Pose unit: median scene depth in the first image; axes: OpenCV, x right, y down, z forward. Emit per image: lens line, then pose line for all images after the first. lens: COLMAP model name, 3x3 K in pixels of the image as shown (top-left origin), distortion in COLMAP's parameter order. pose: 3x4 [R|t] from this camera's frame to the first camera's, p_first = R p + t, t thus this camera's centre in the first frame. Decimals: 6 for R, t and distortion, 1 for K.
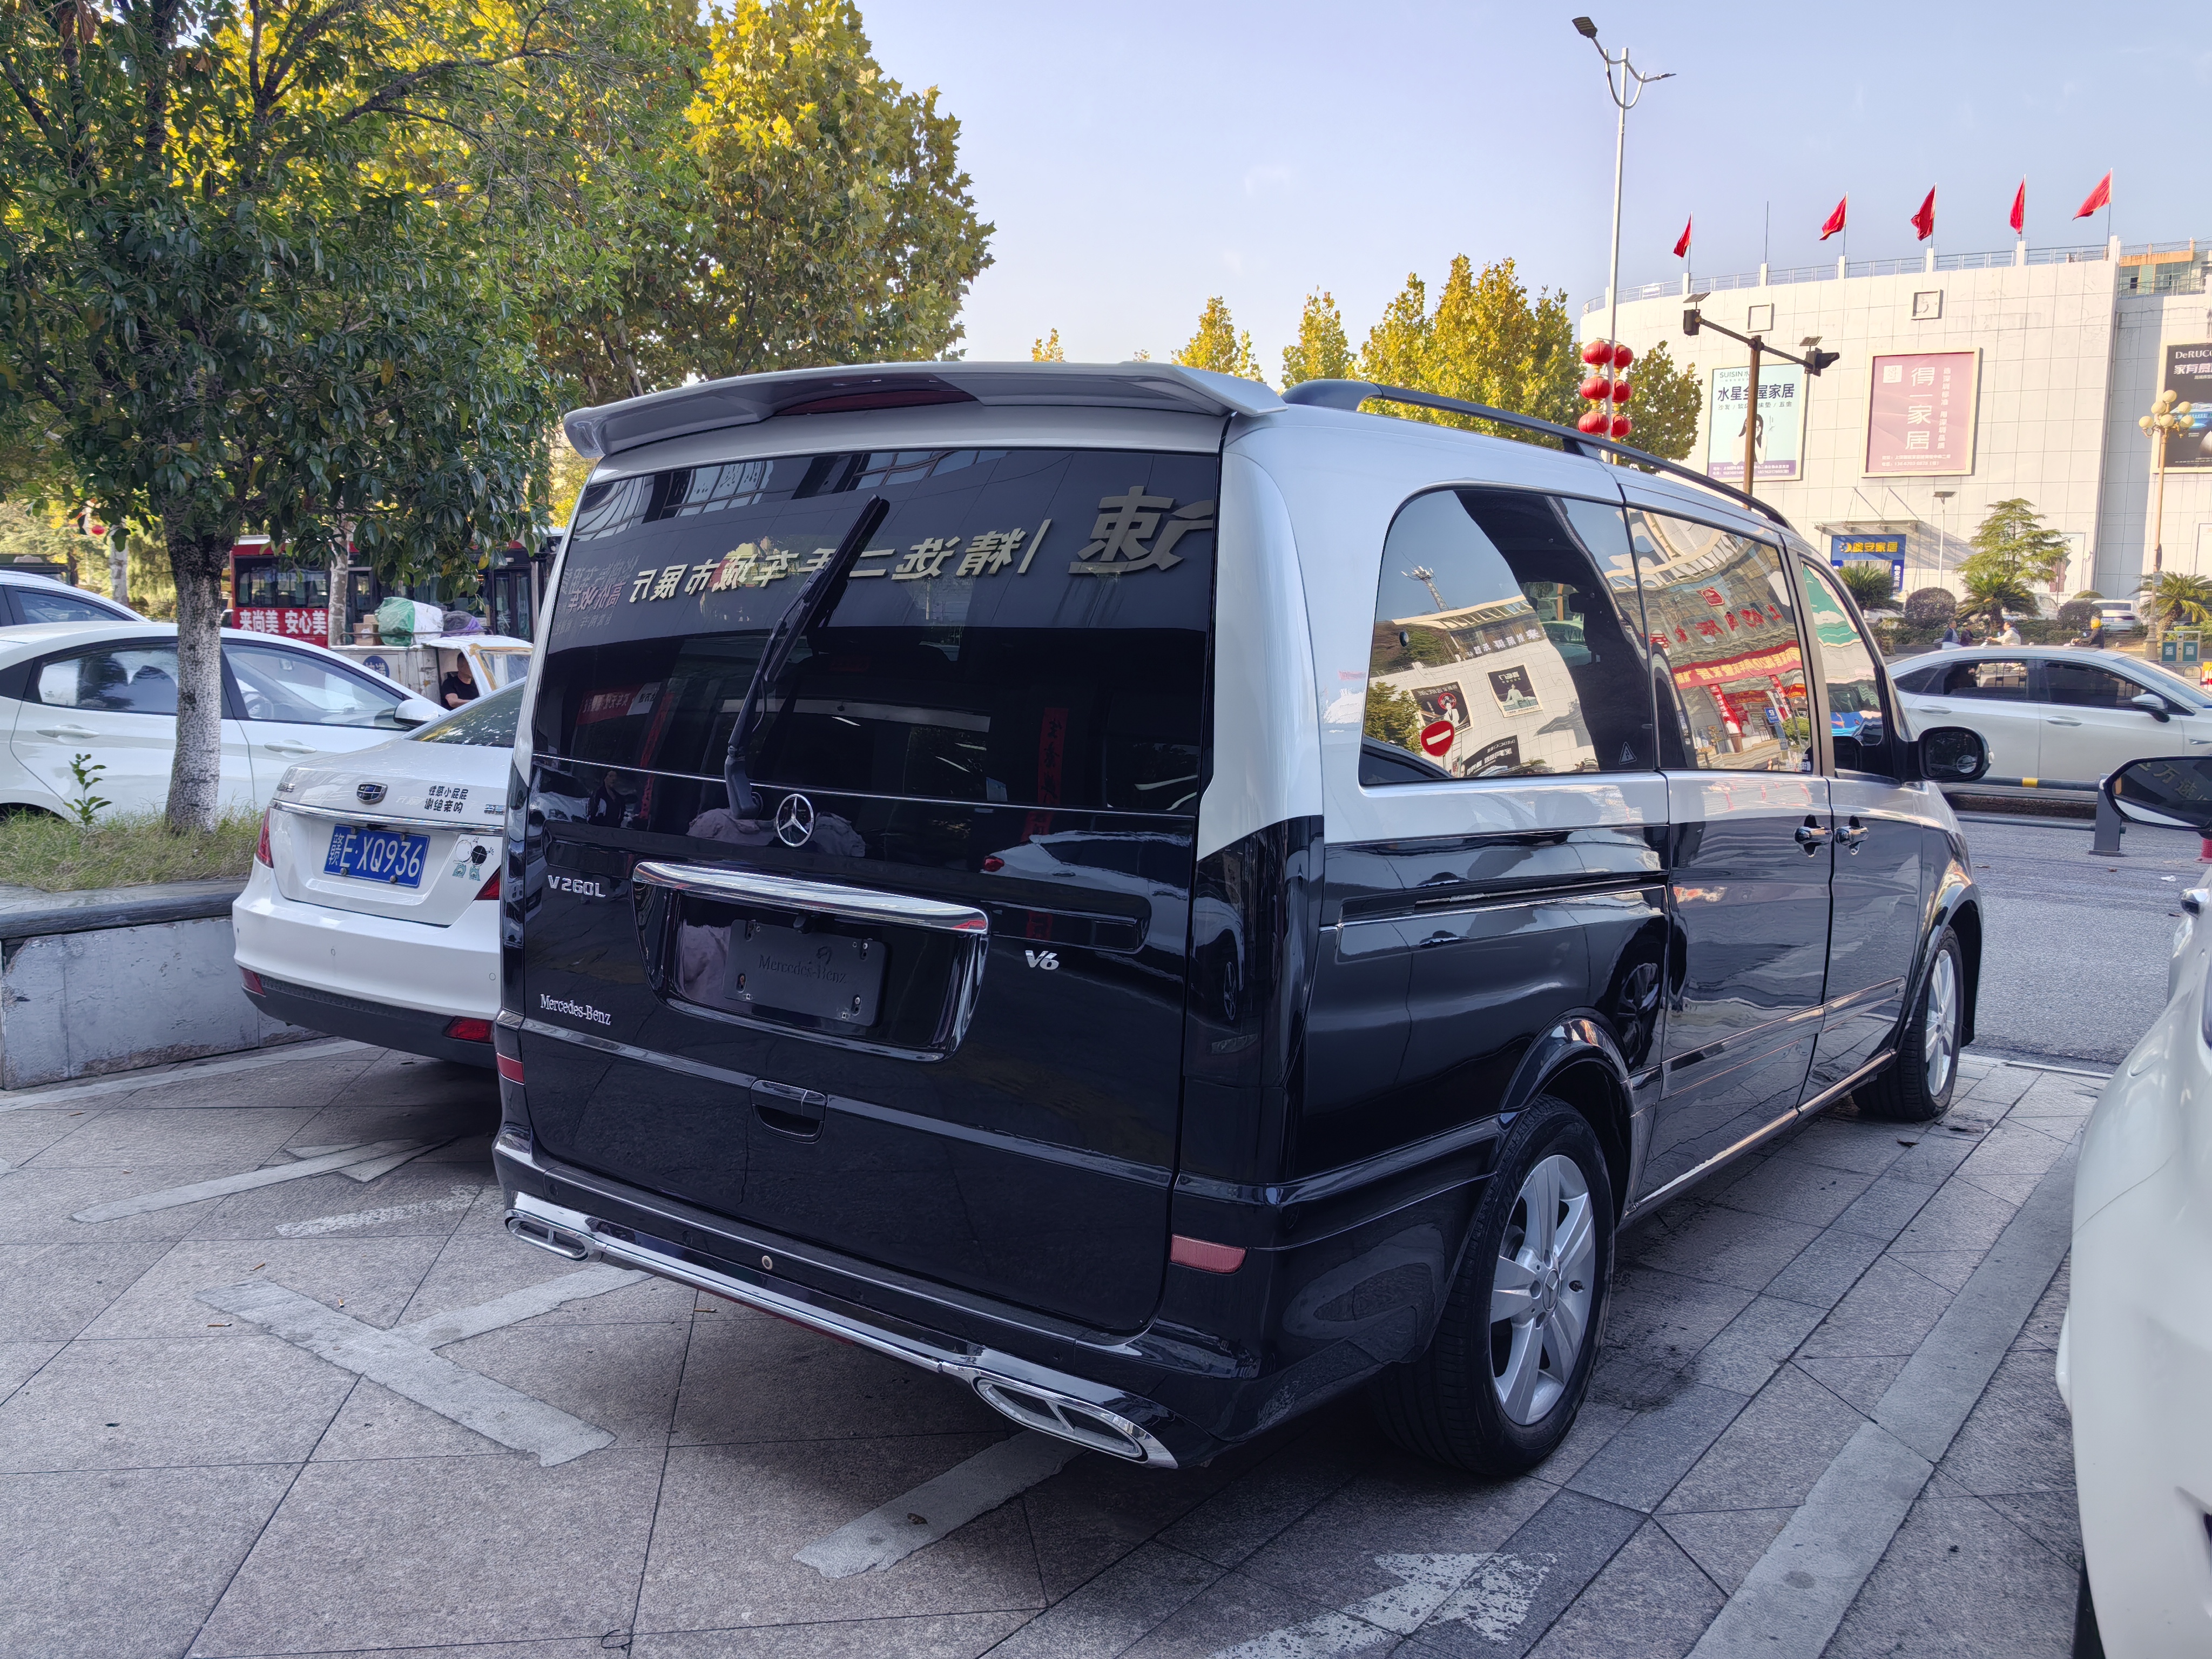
lens RADIAL K [[1757.7, 0, 1098.1], [0, 1757.7, 826.3], [0, 0, 1]] dist [0.039626, -0.053969]
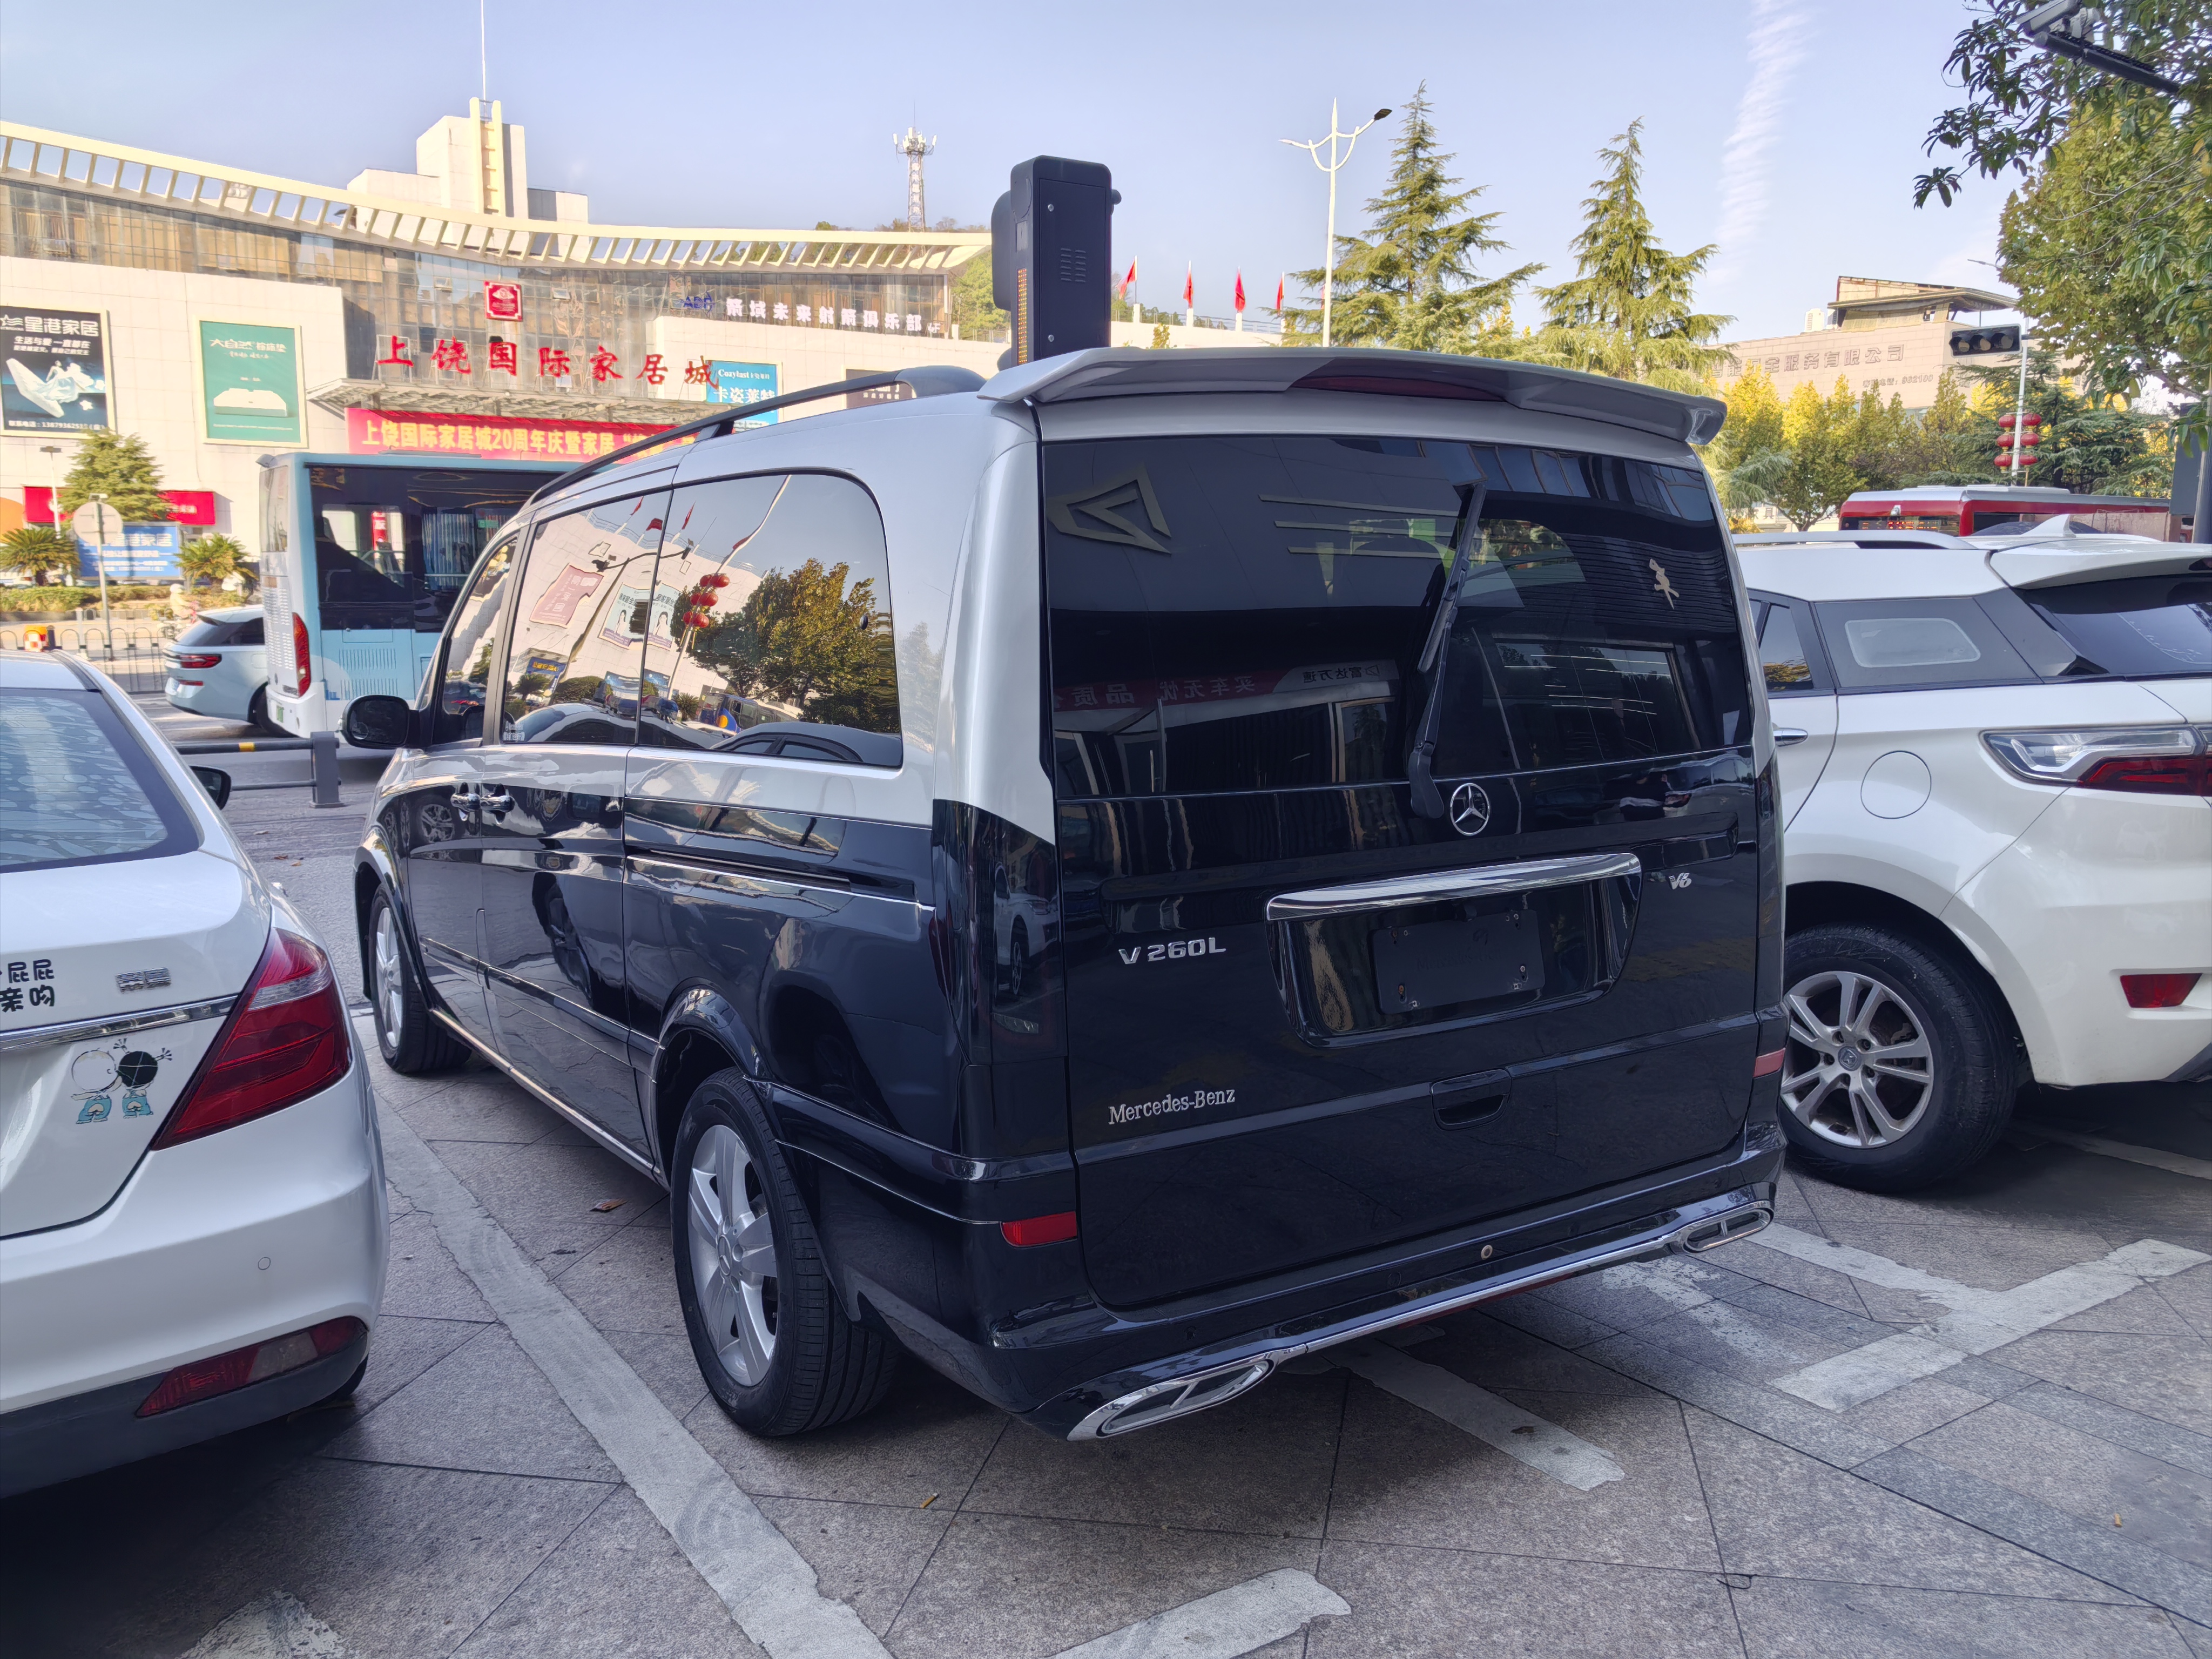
lens RADIAL K [[1757.7, 0, 1108.9], [0, 1757.7, 822.2], [0, 0, 1]] dist [0.039626, -0.053969]
pose [[0.350601, -0.139007, 0.926151, -0.073824], [0.121166, 0.987344, 0.102324, -0.007768], [-0.928654, 0.076343, 0.363007, 0.052190]]
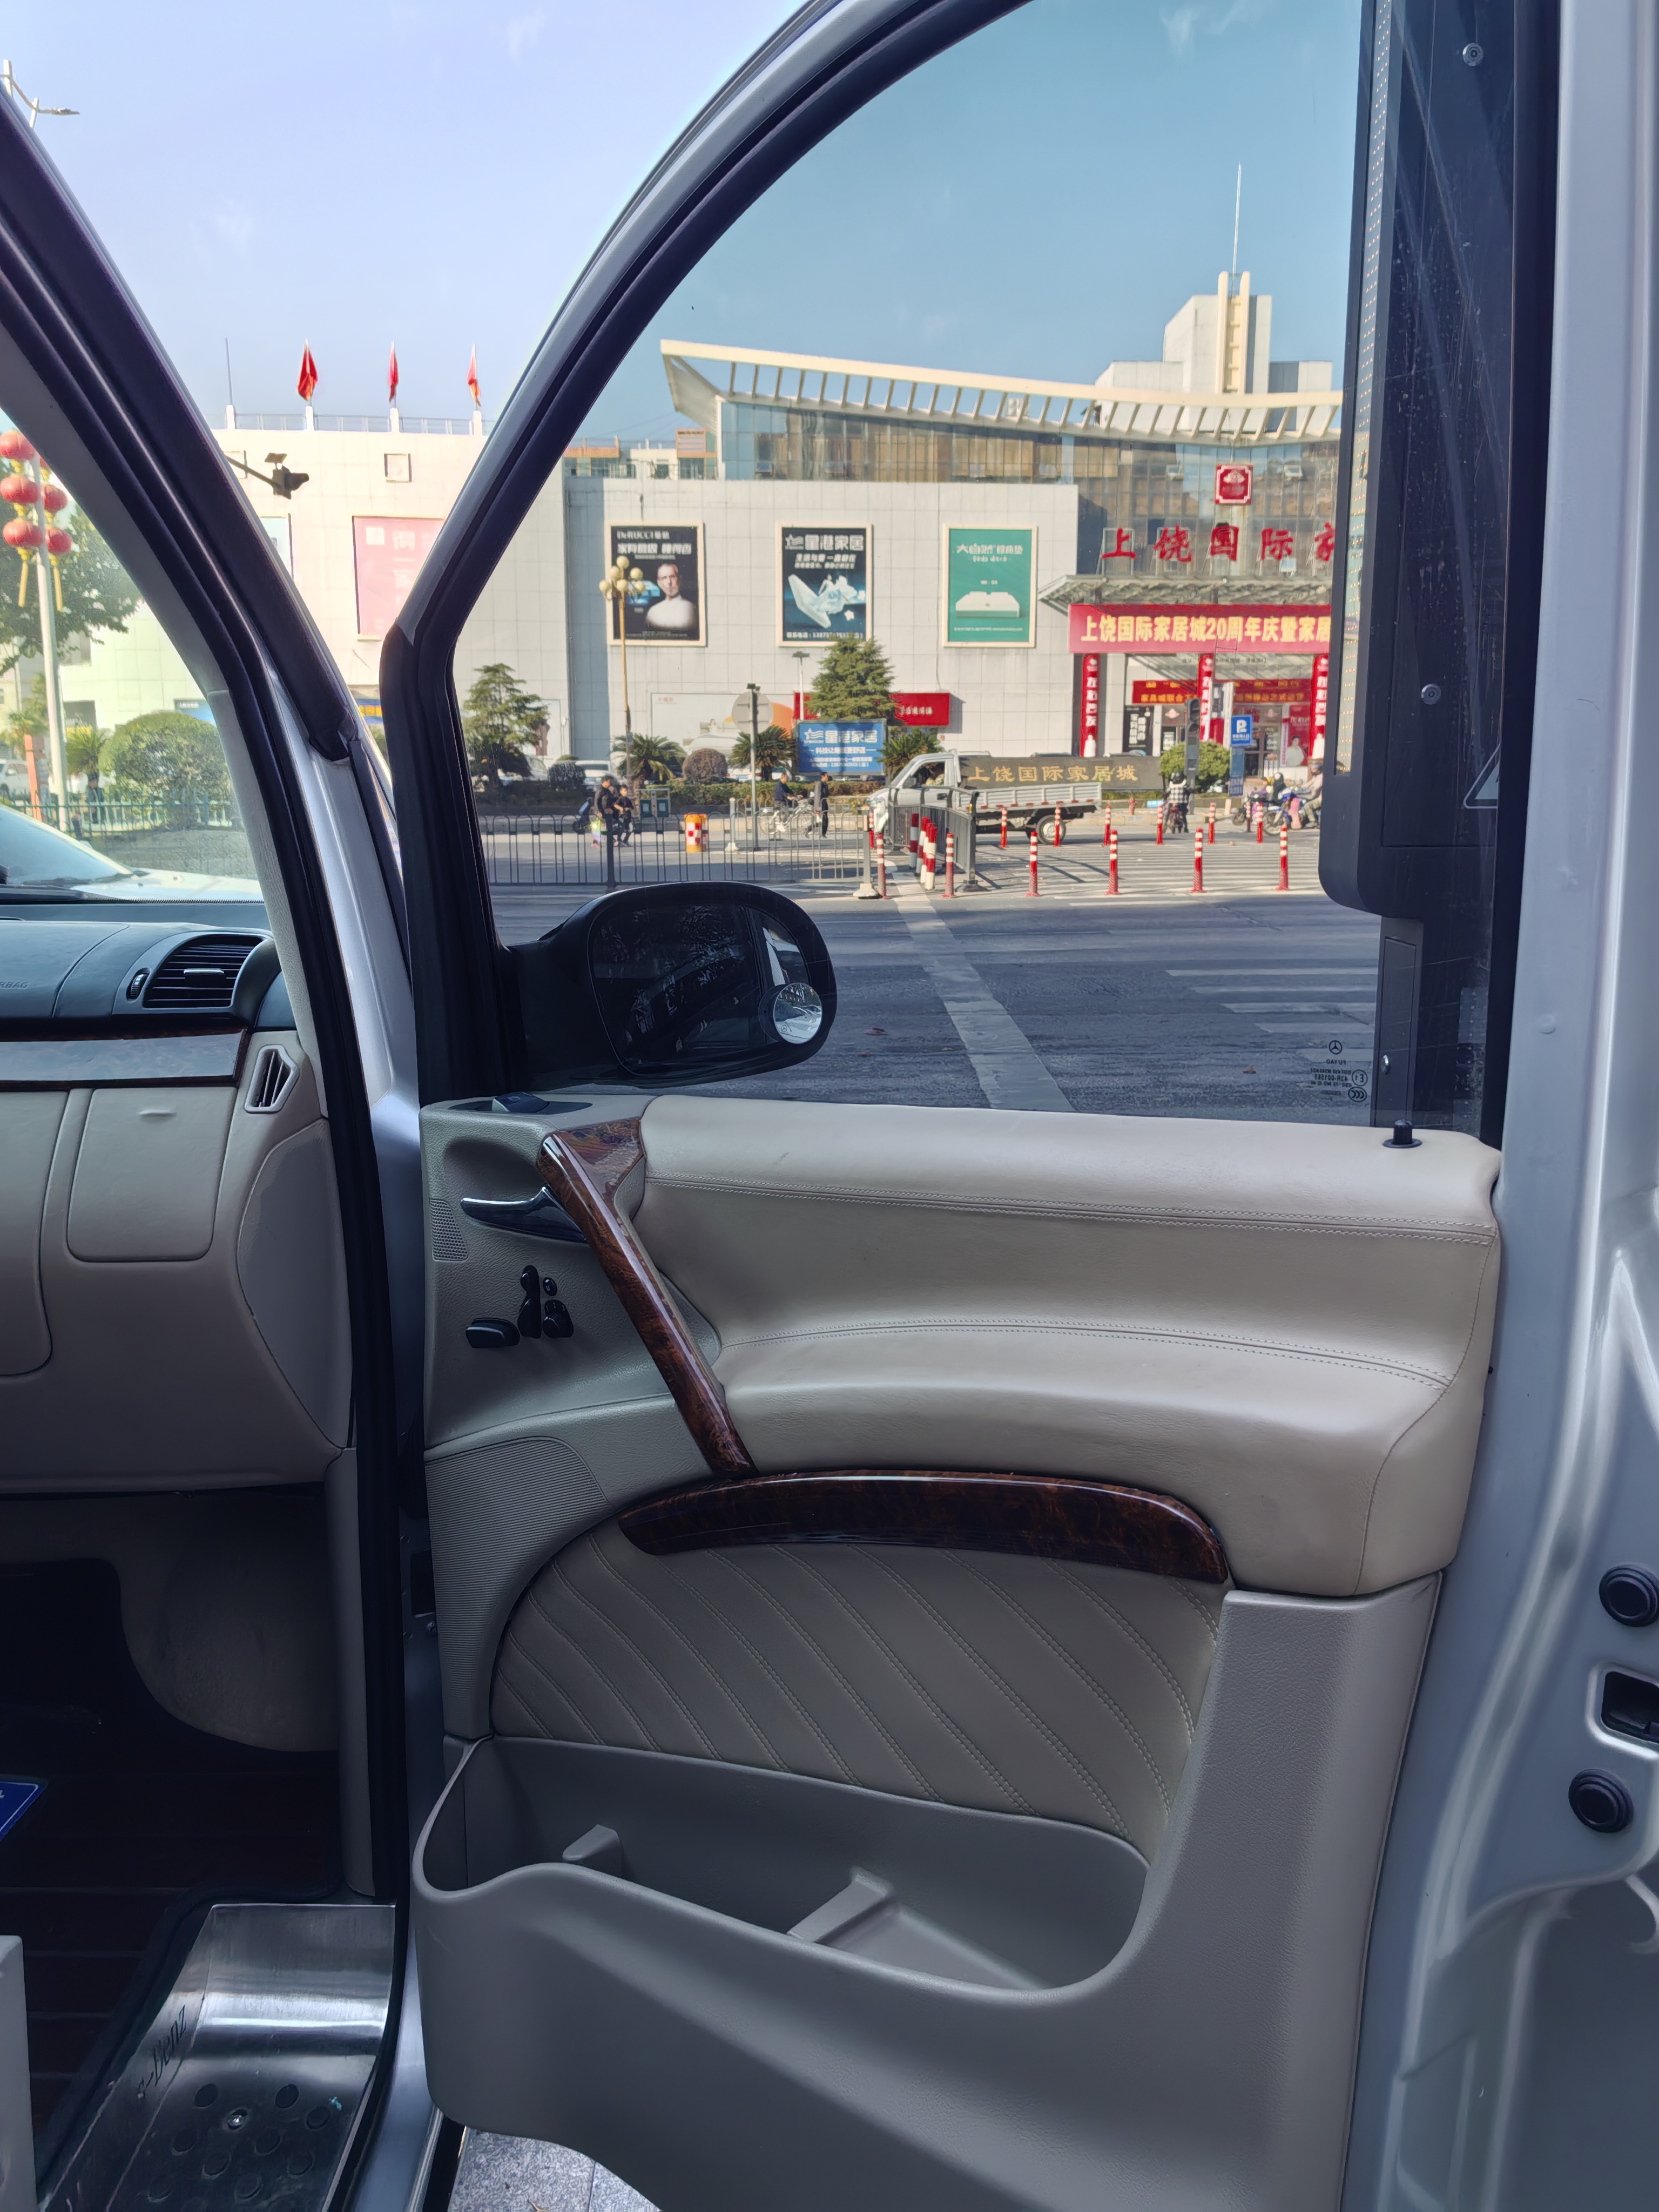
lens RADIAL K [[1757.7, 0, 830.4], [0, 1757.7, 1086.3], [0, 0, 1]] dist [0.039626, -0.053969]
pose [[0.792503, -0.116837, 0.598572, 0.041878], [0.086802, 0.993095, 0.078920, -0.007007], [-0.603660, -0.010588, 0.797172, 0.092478]]
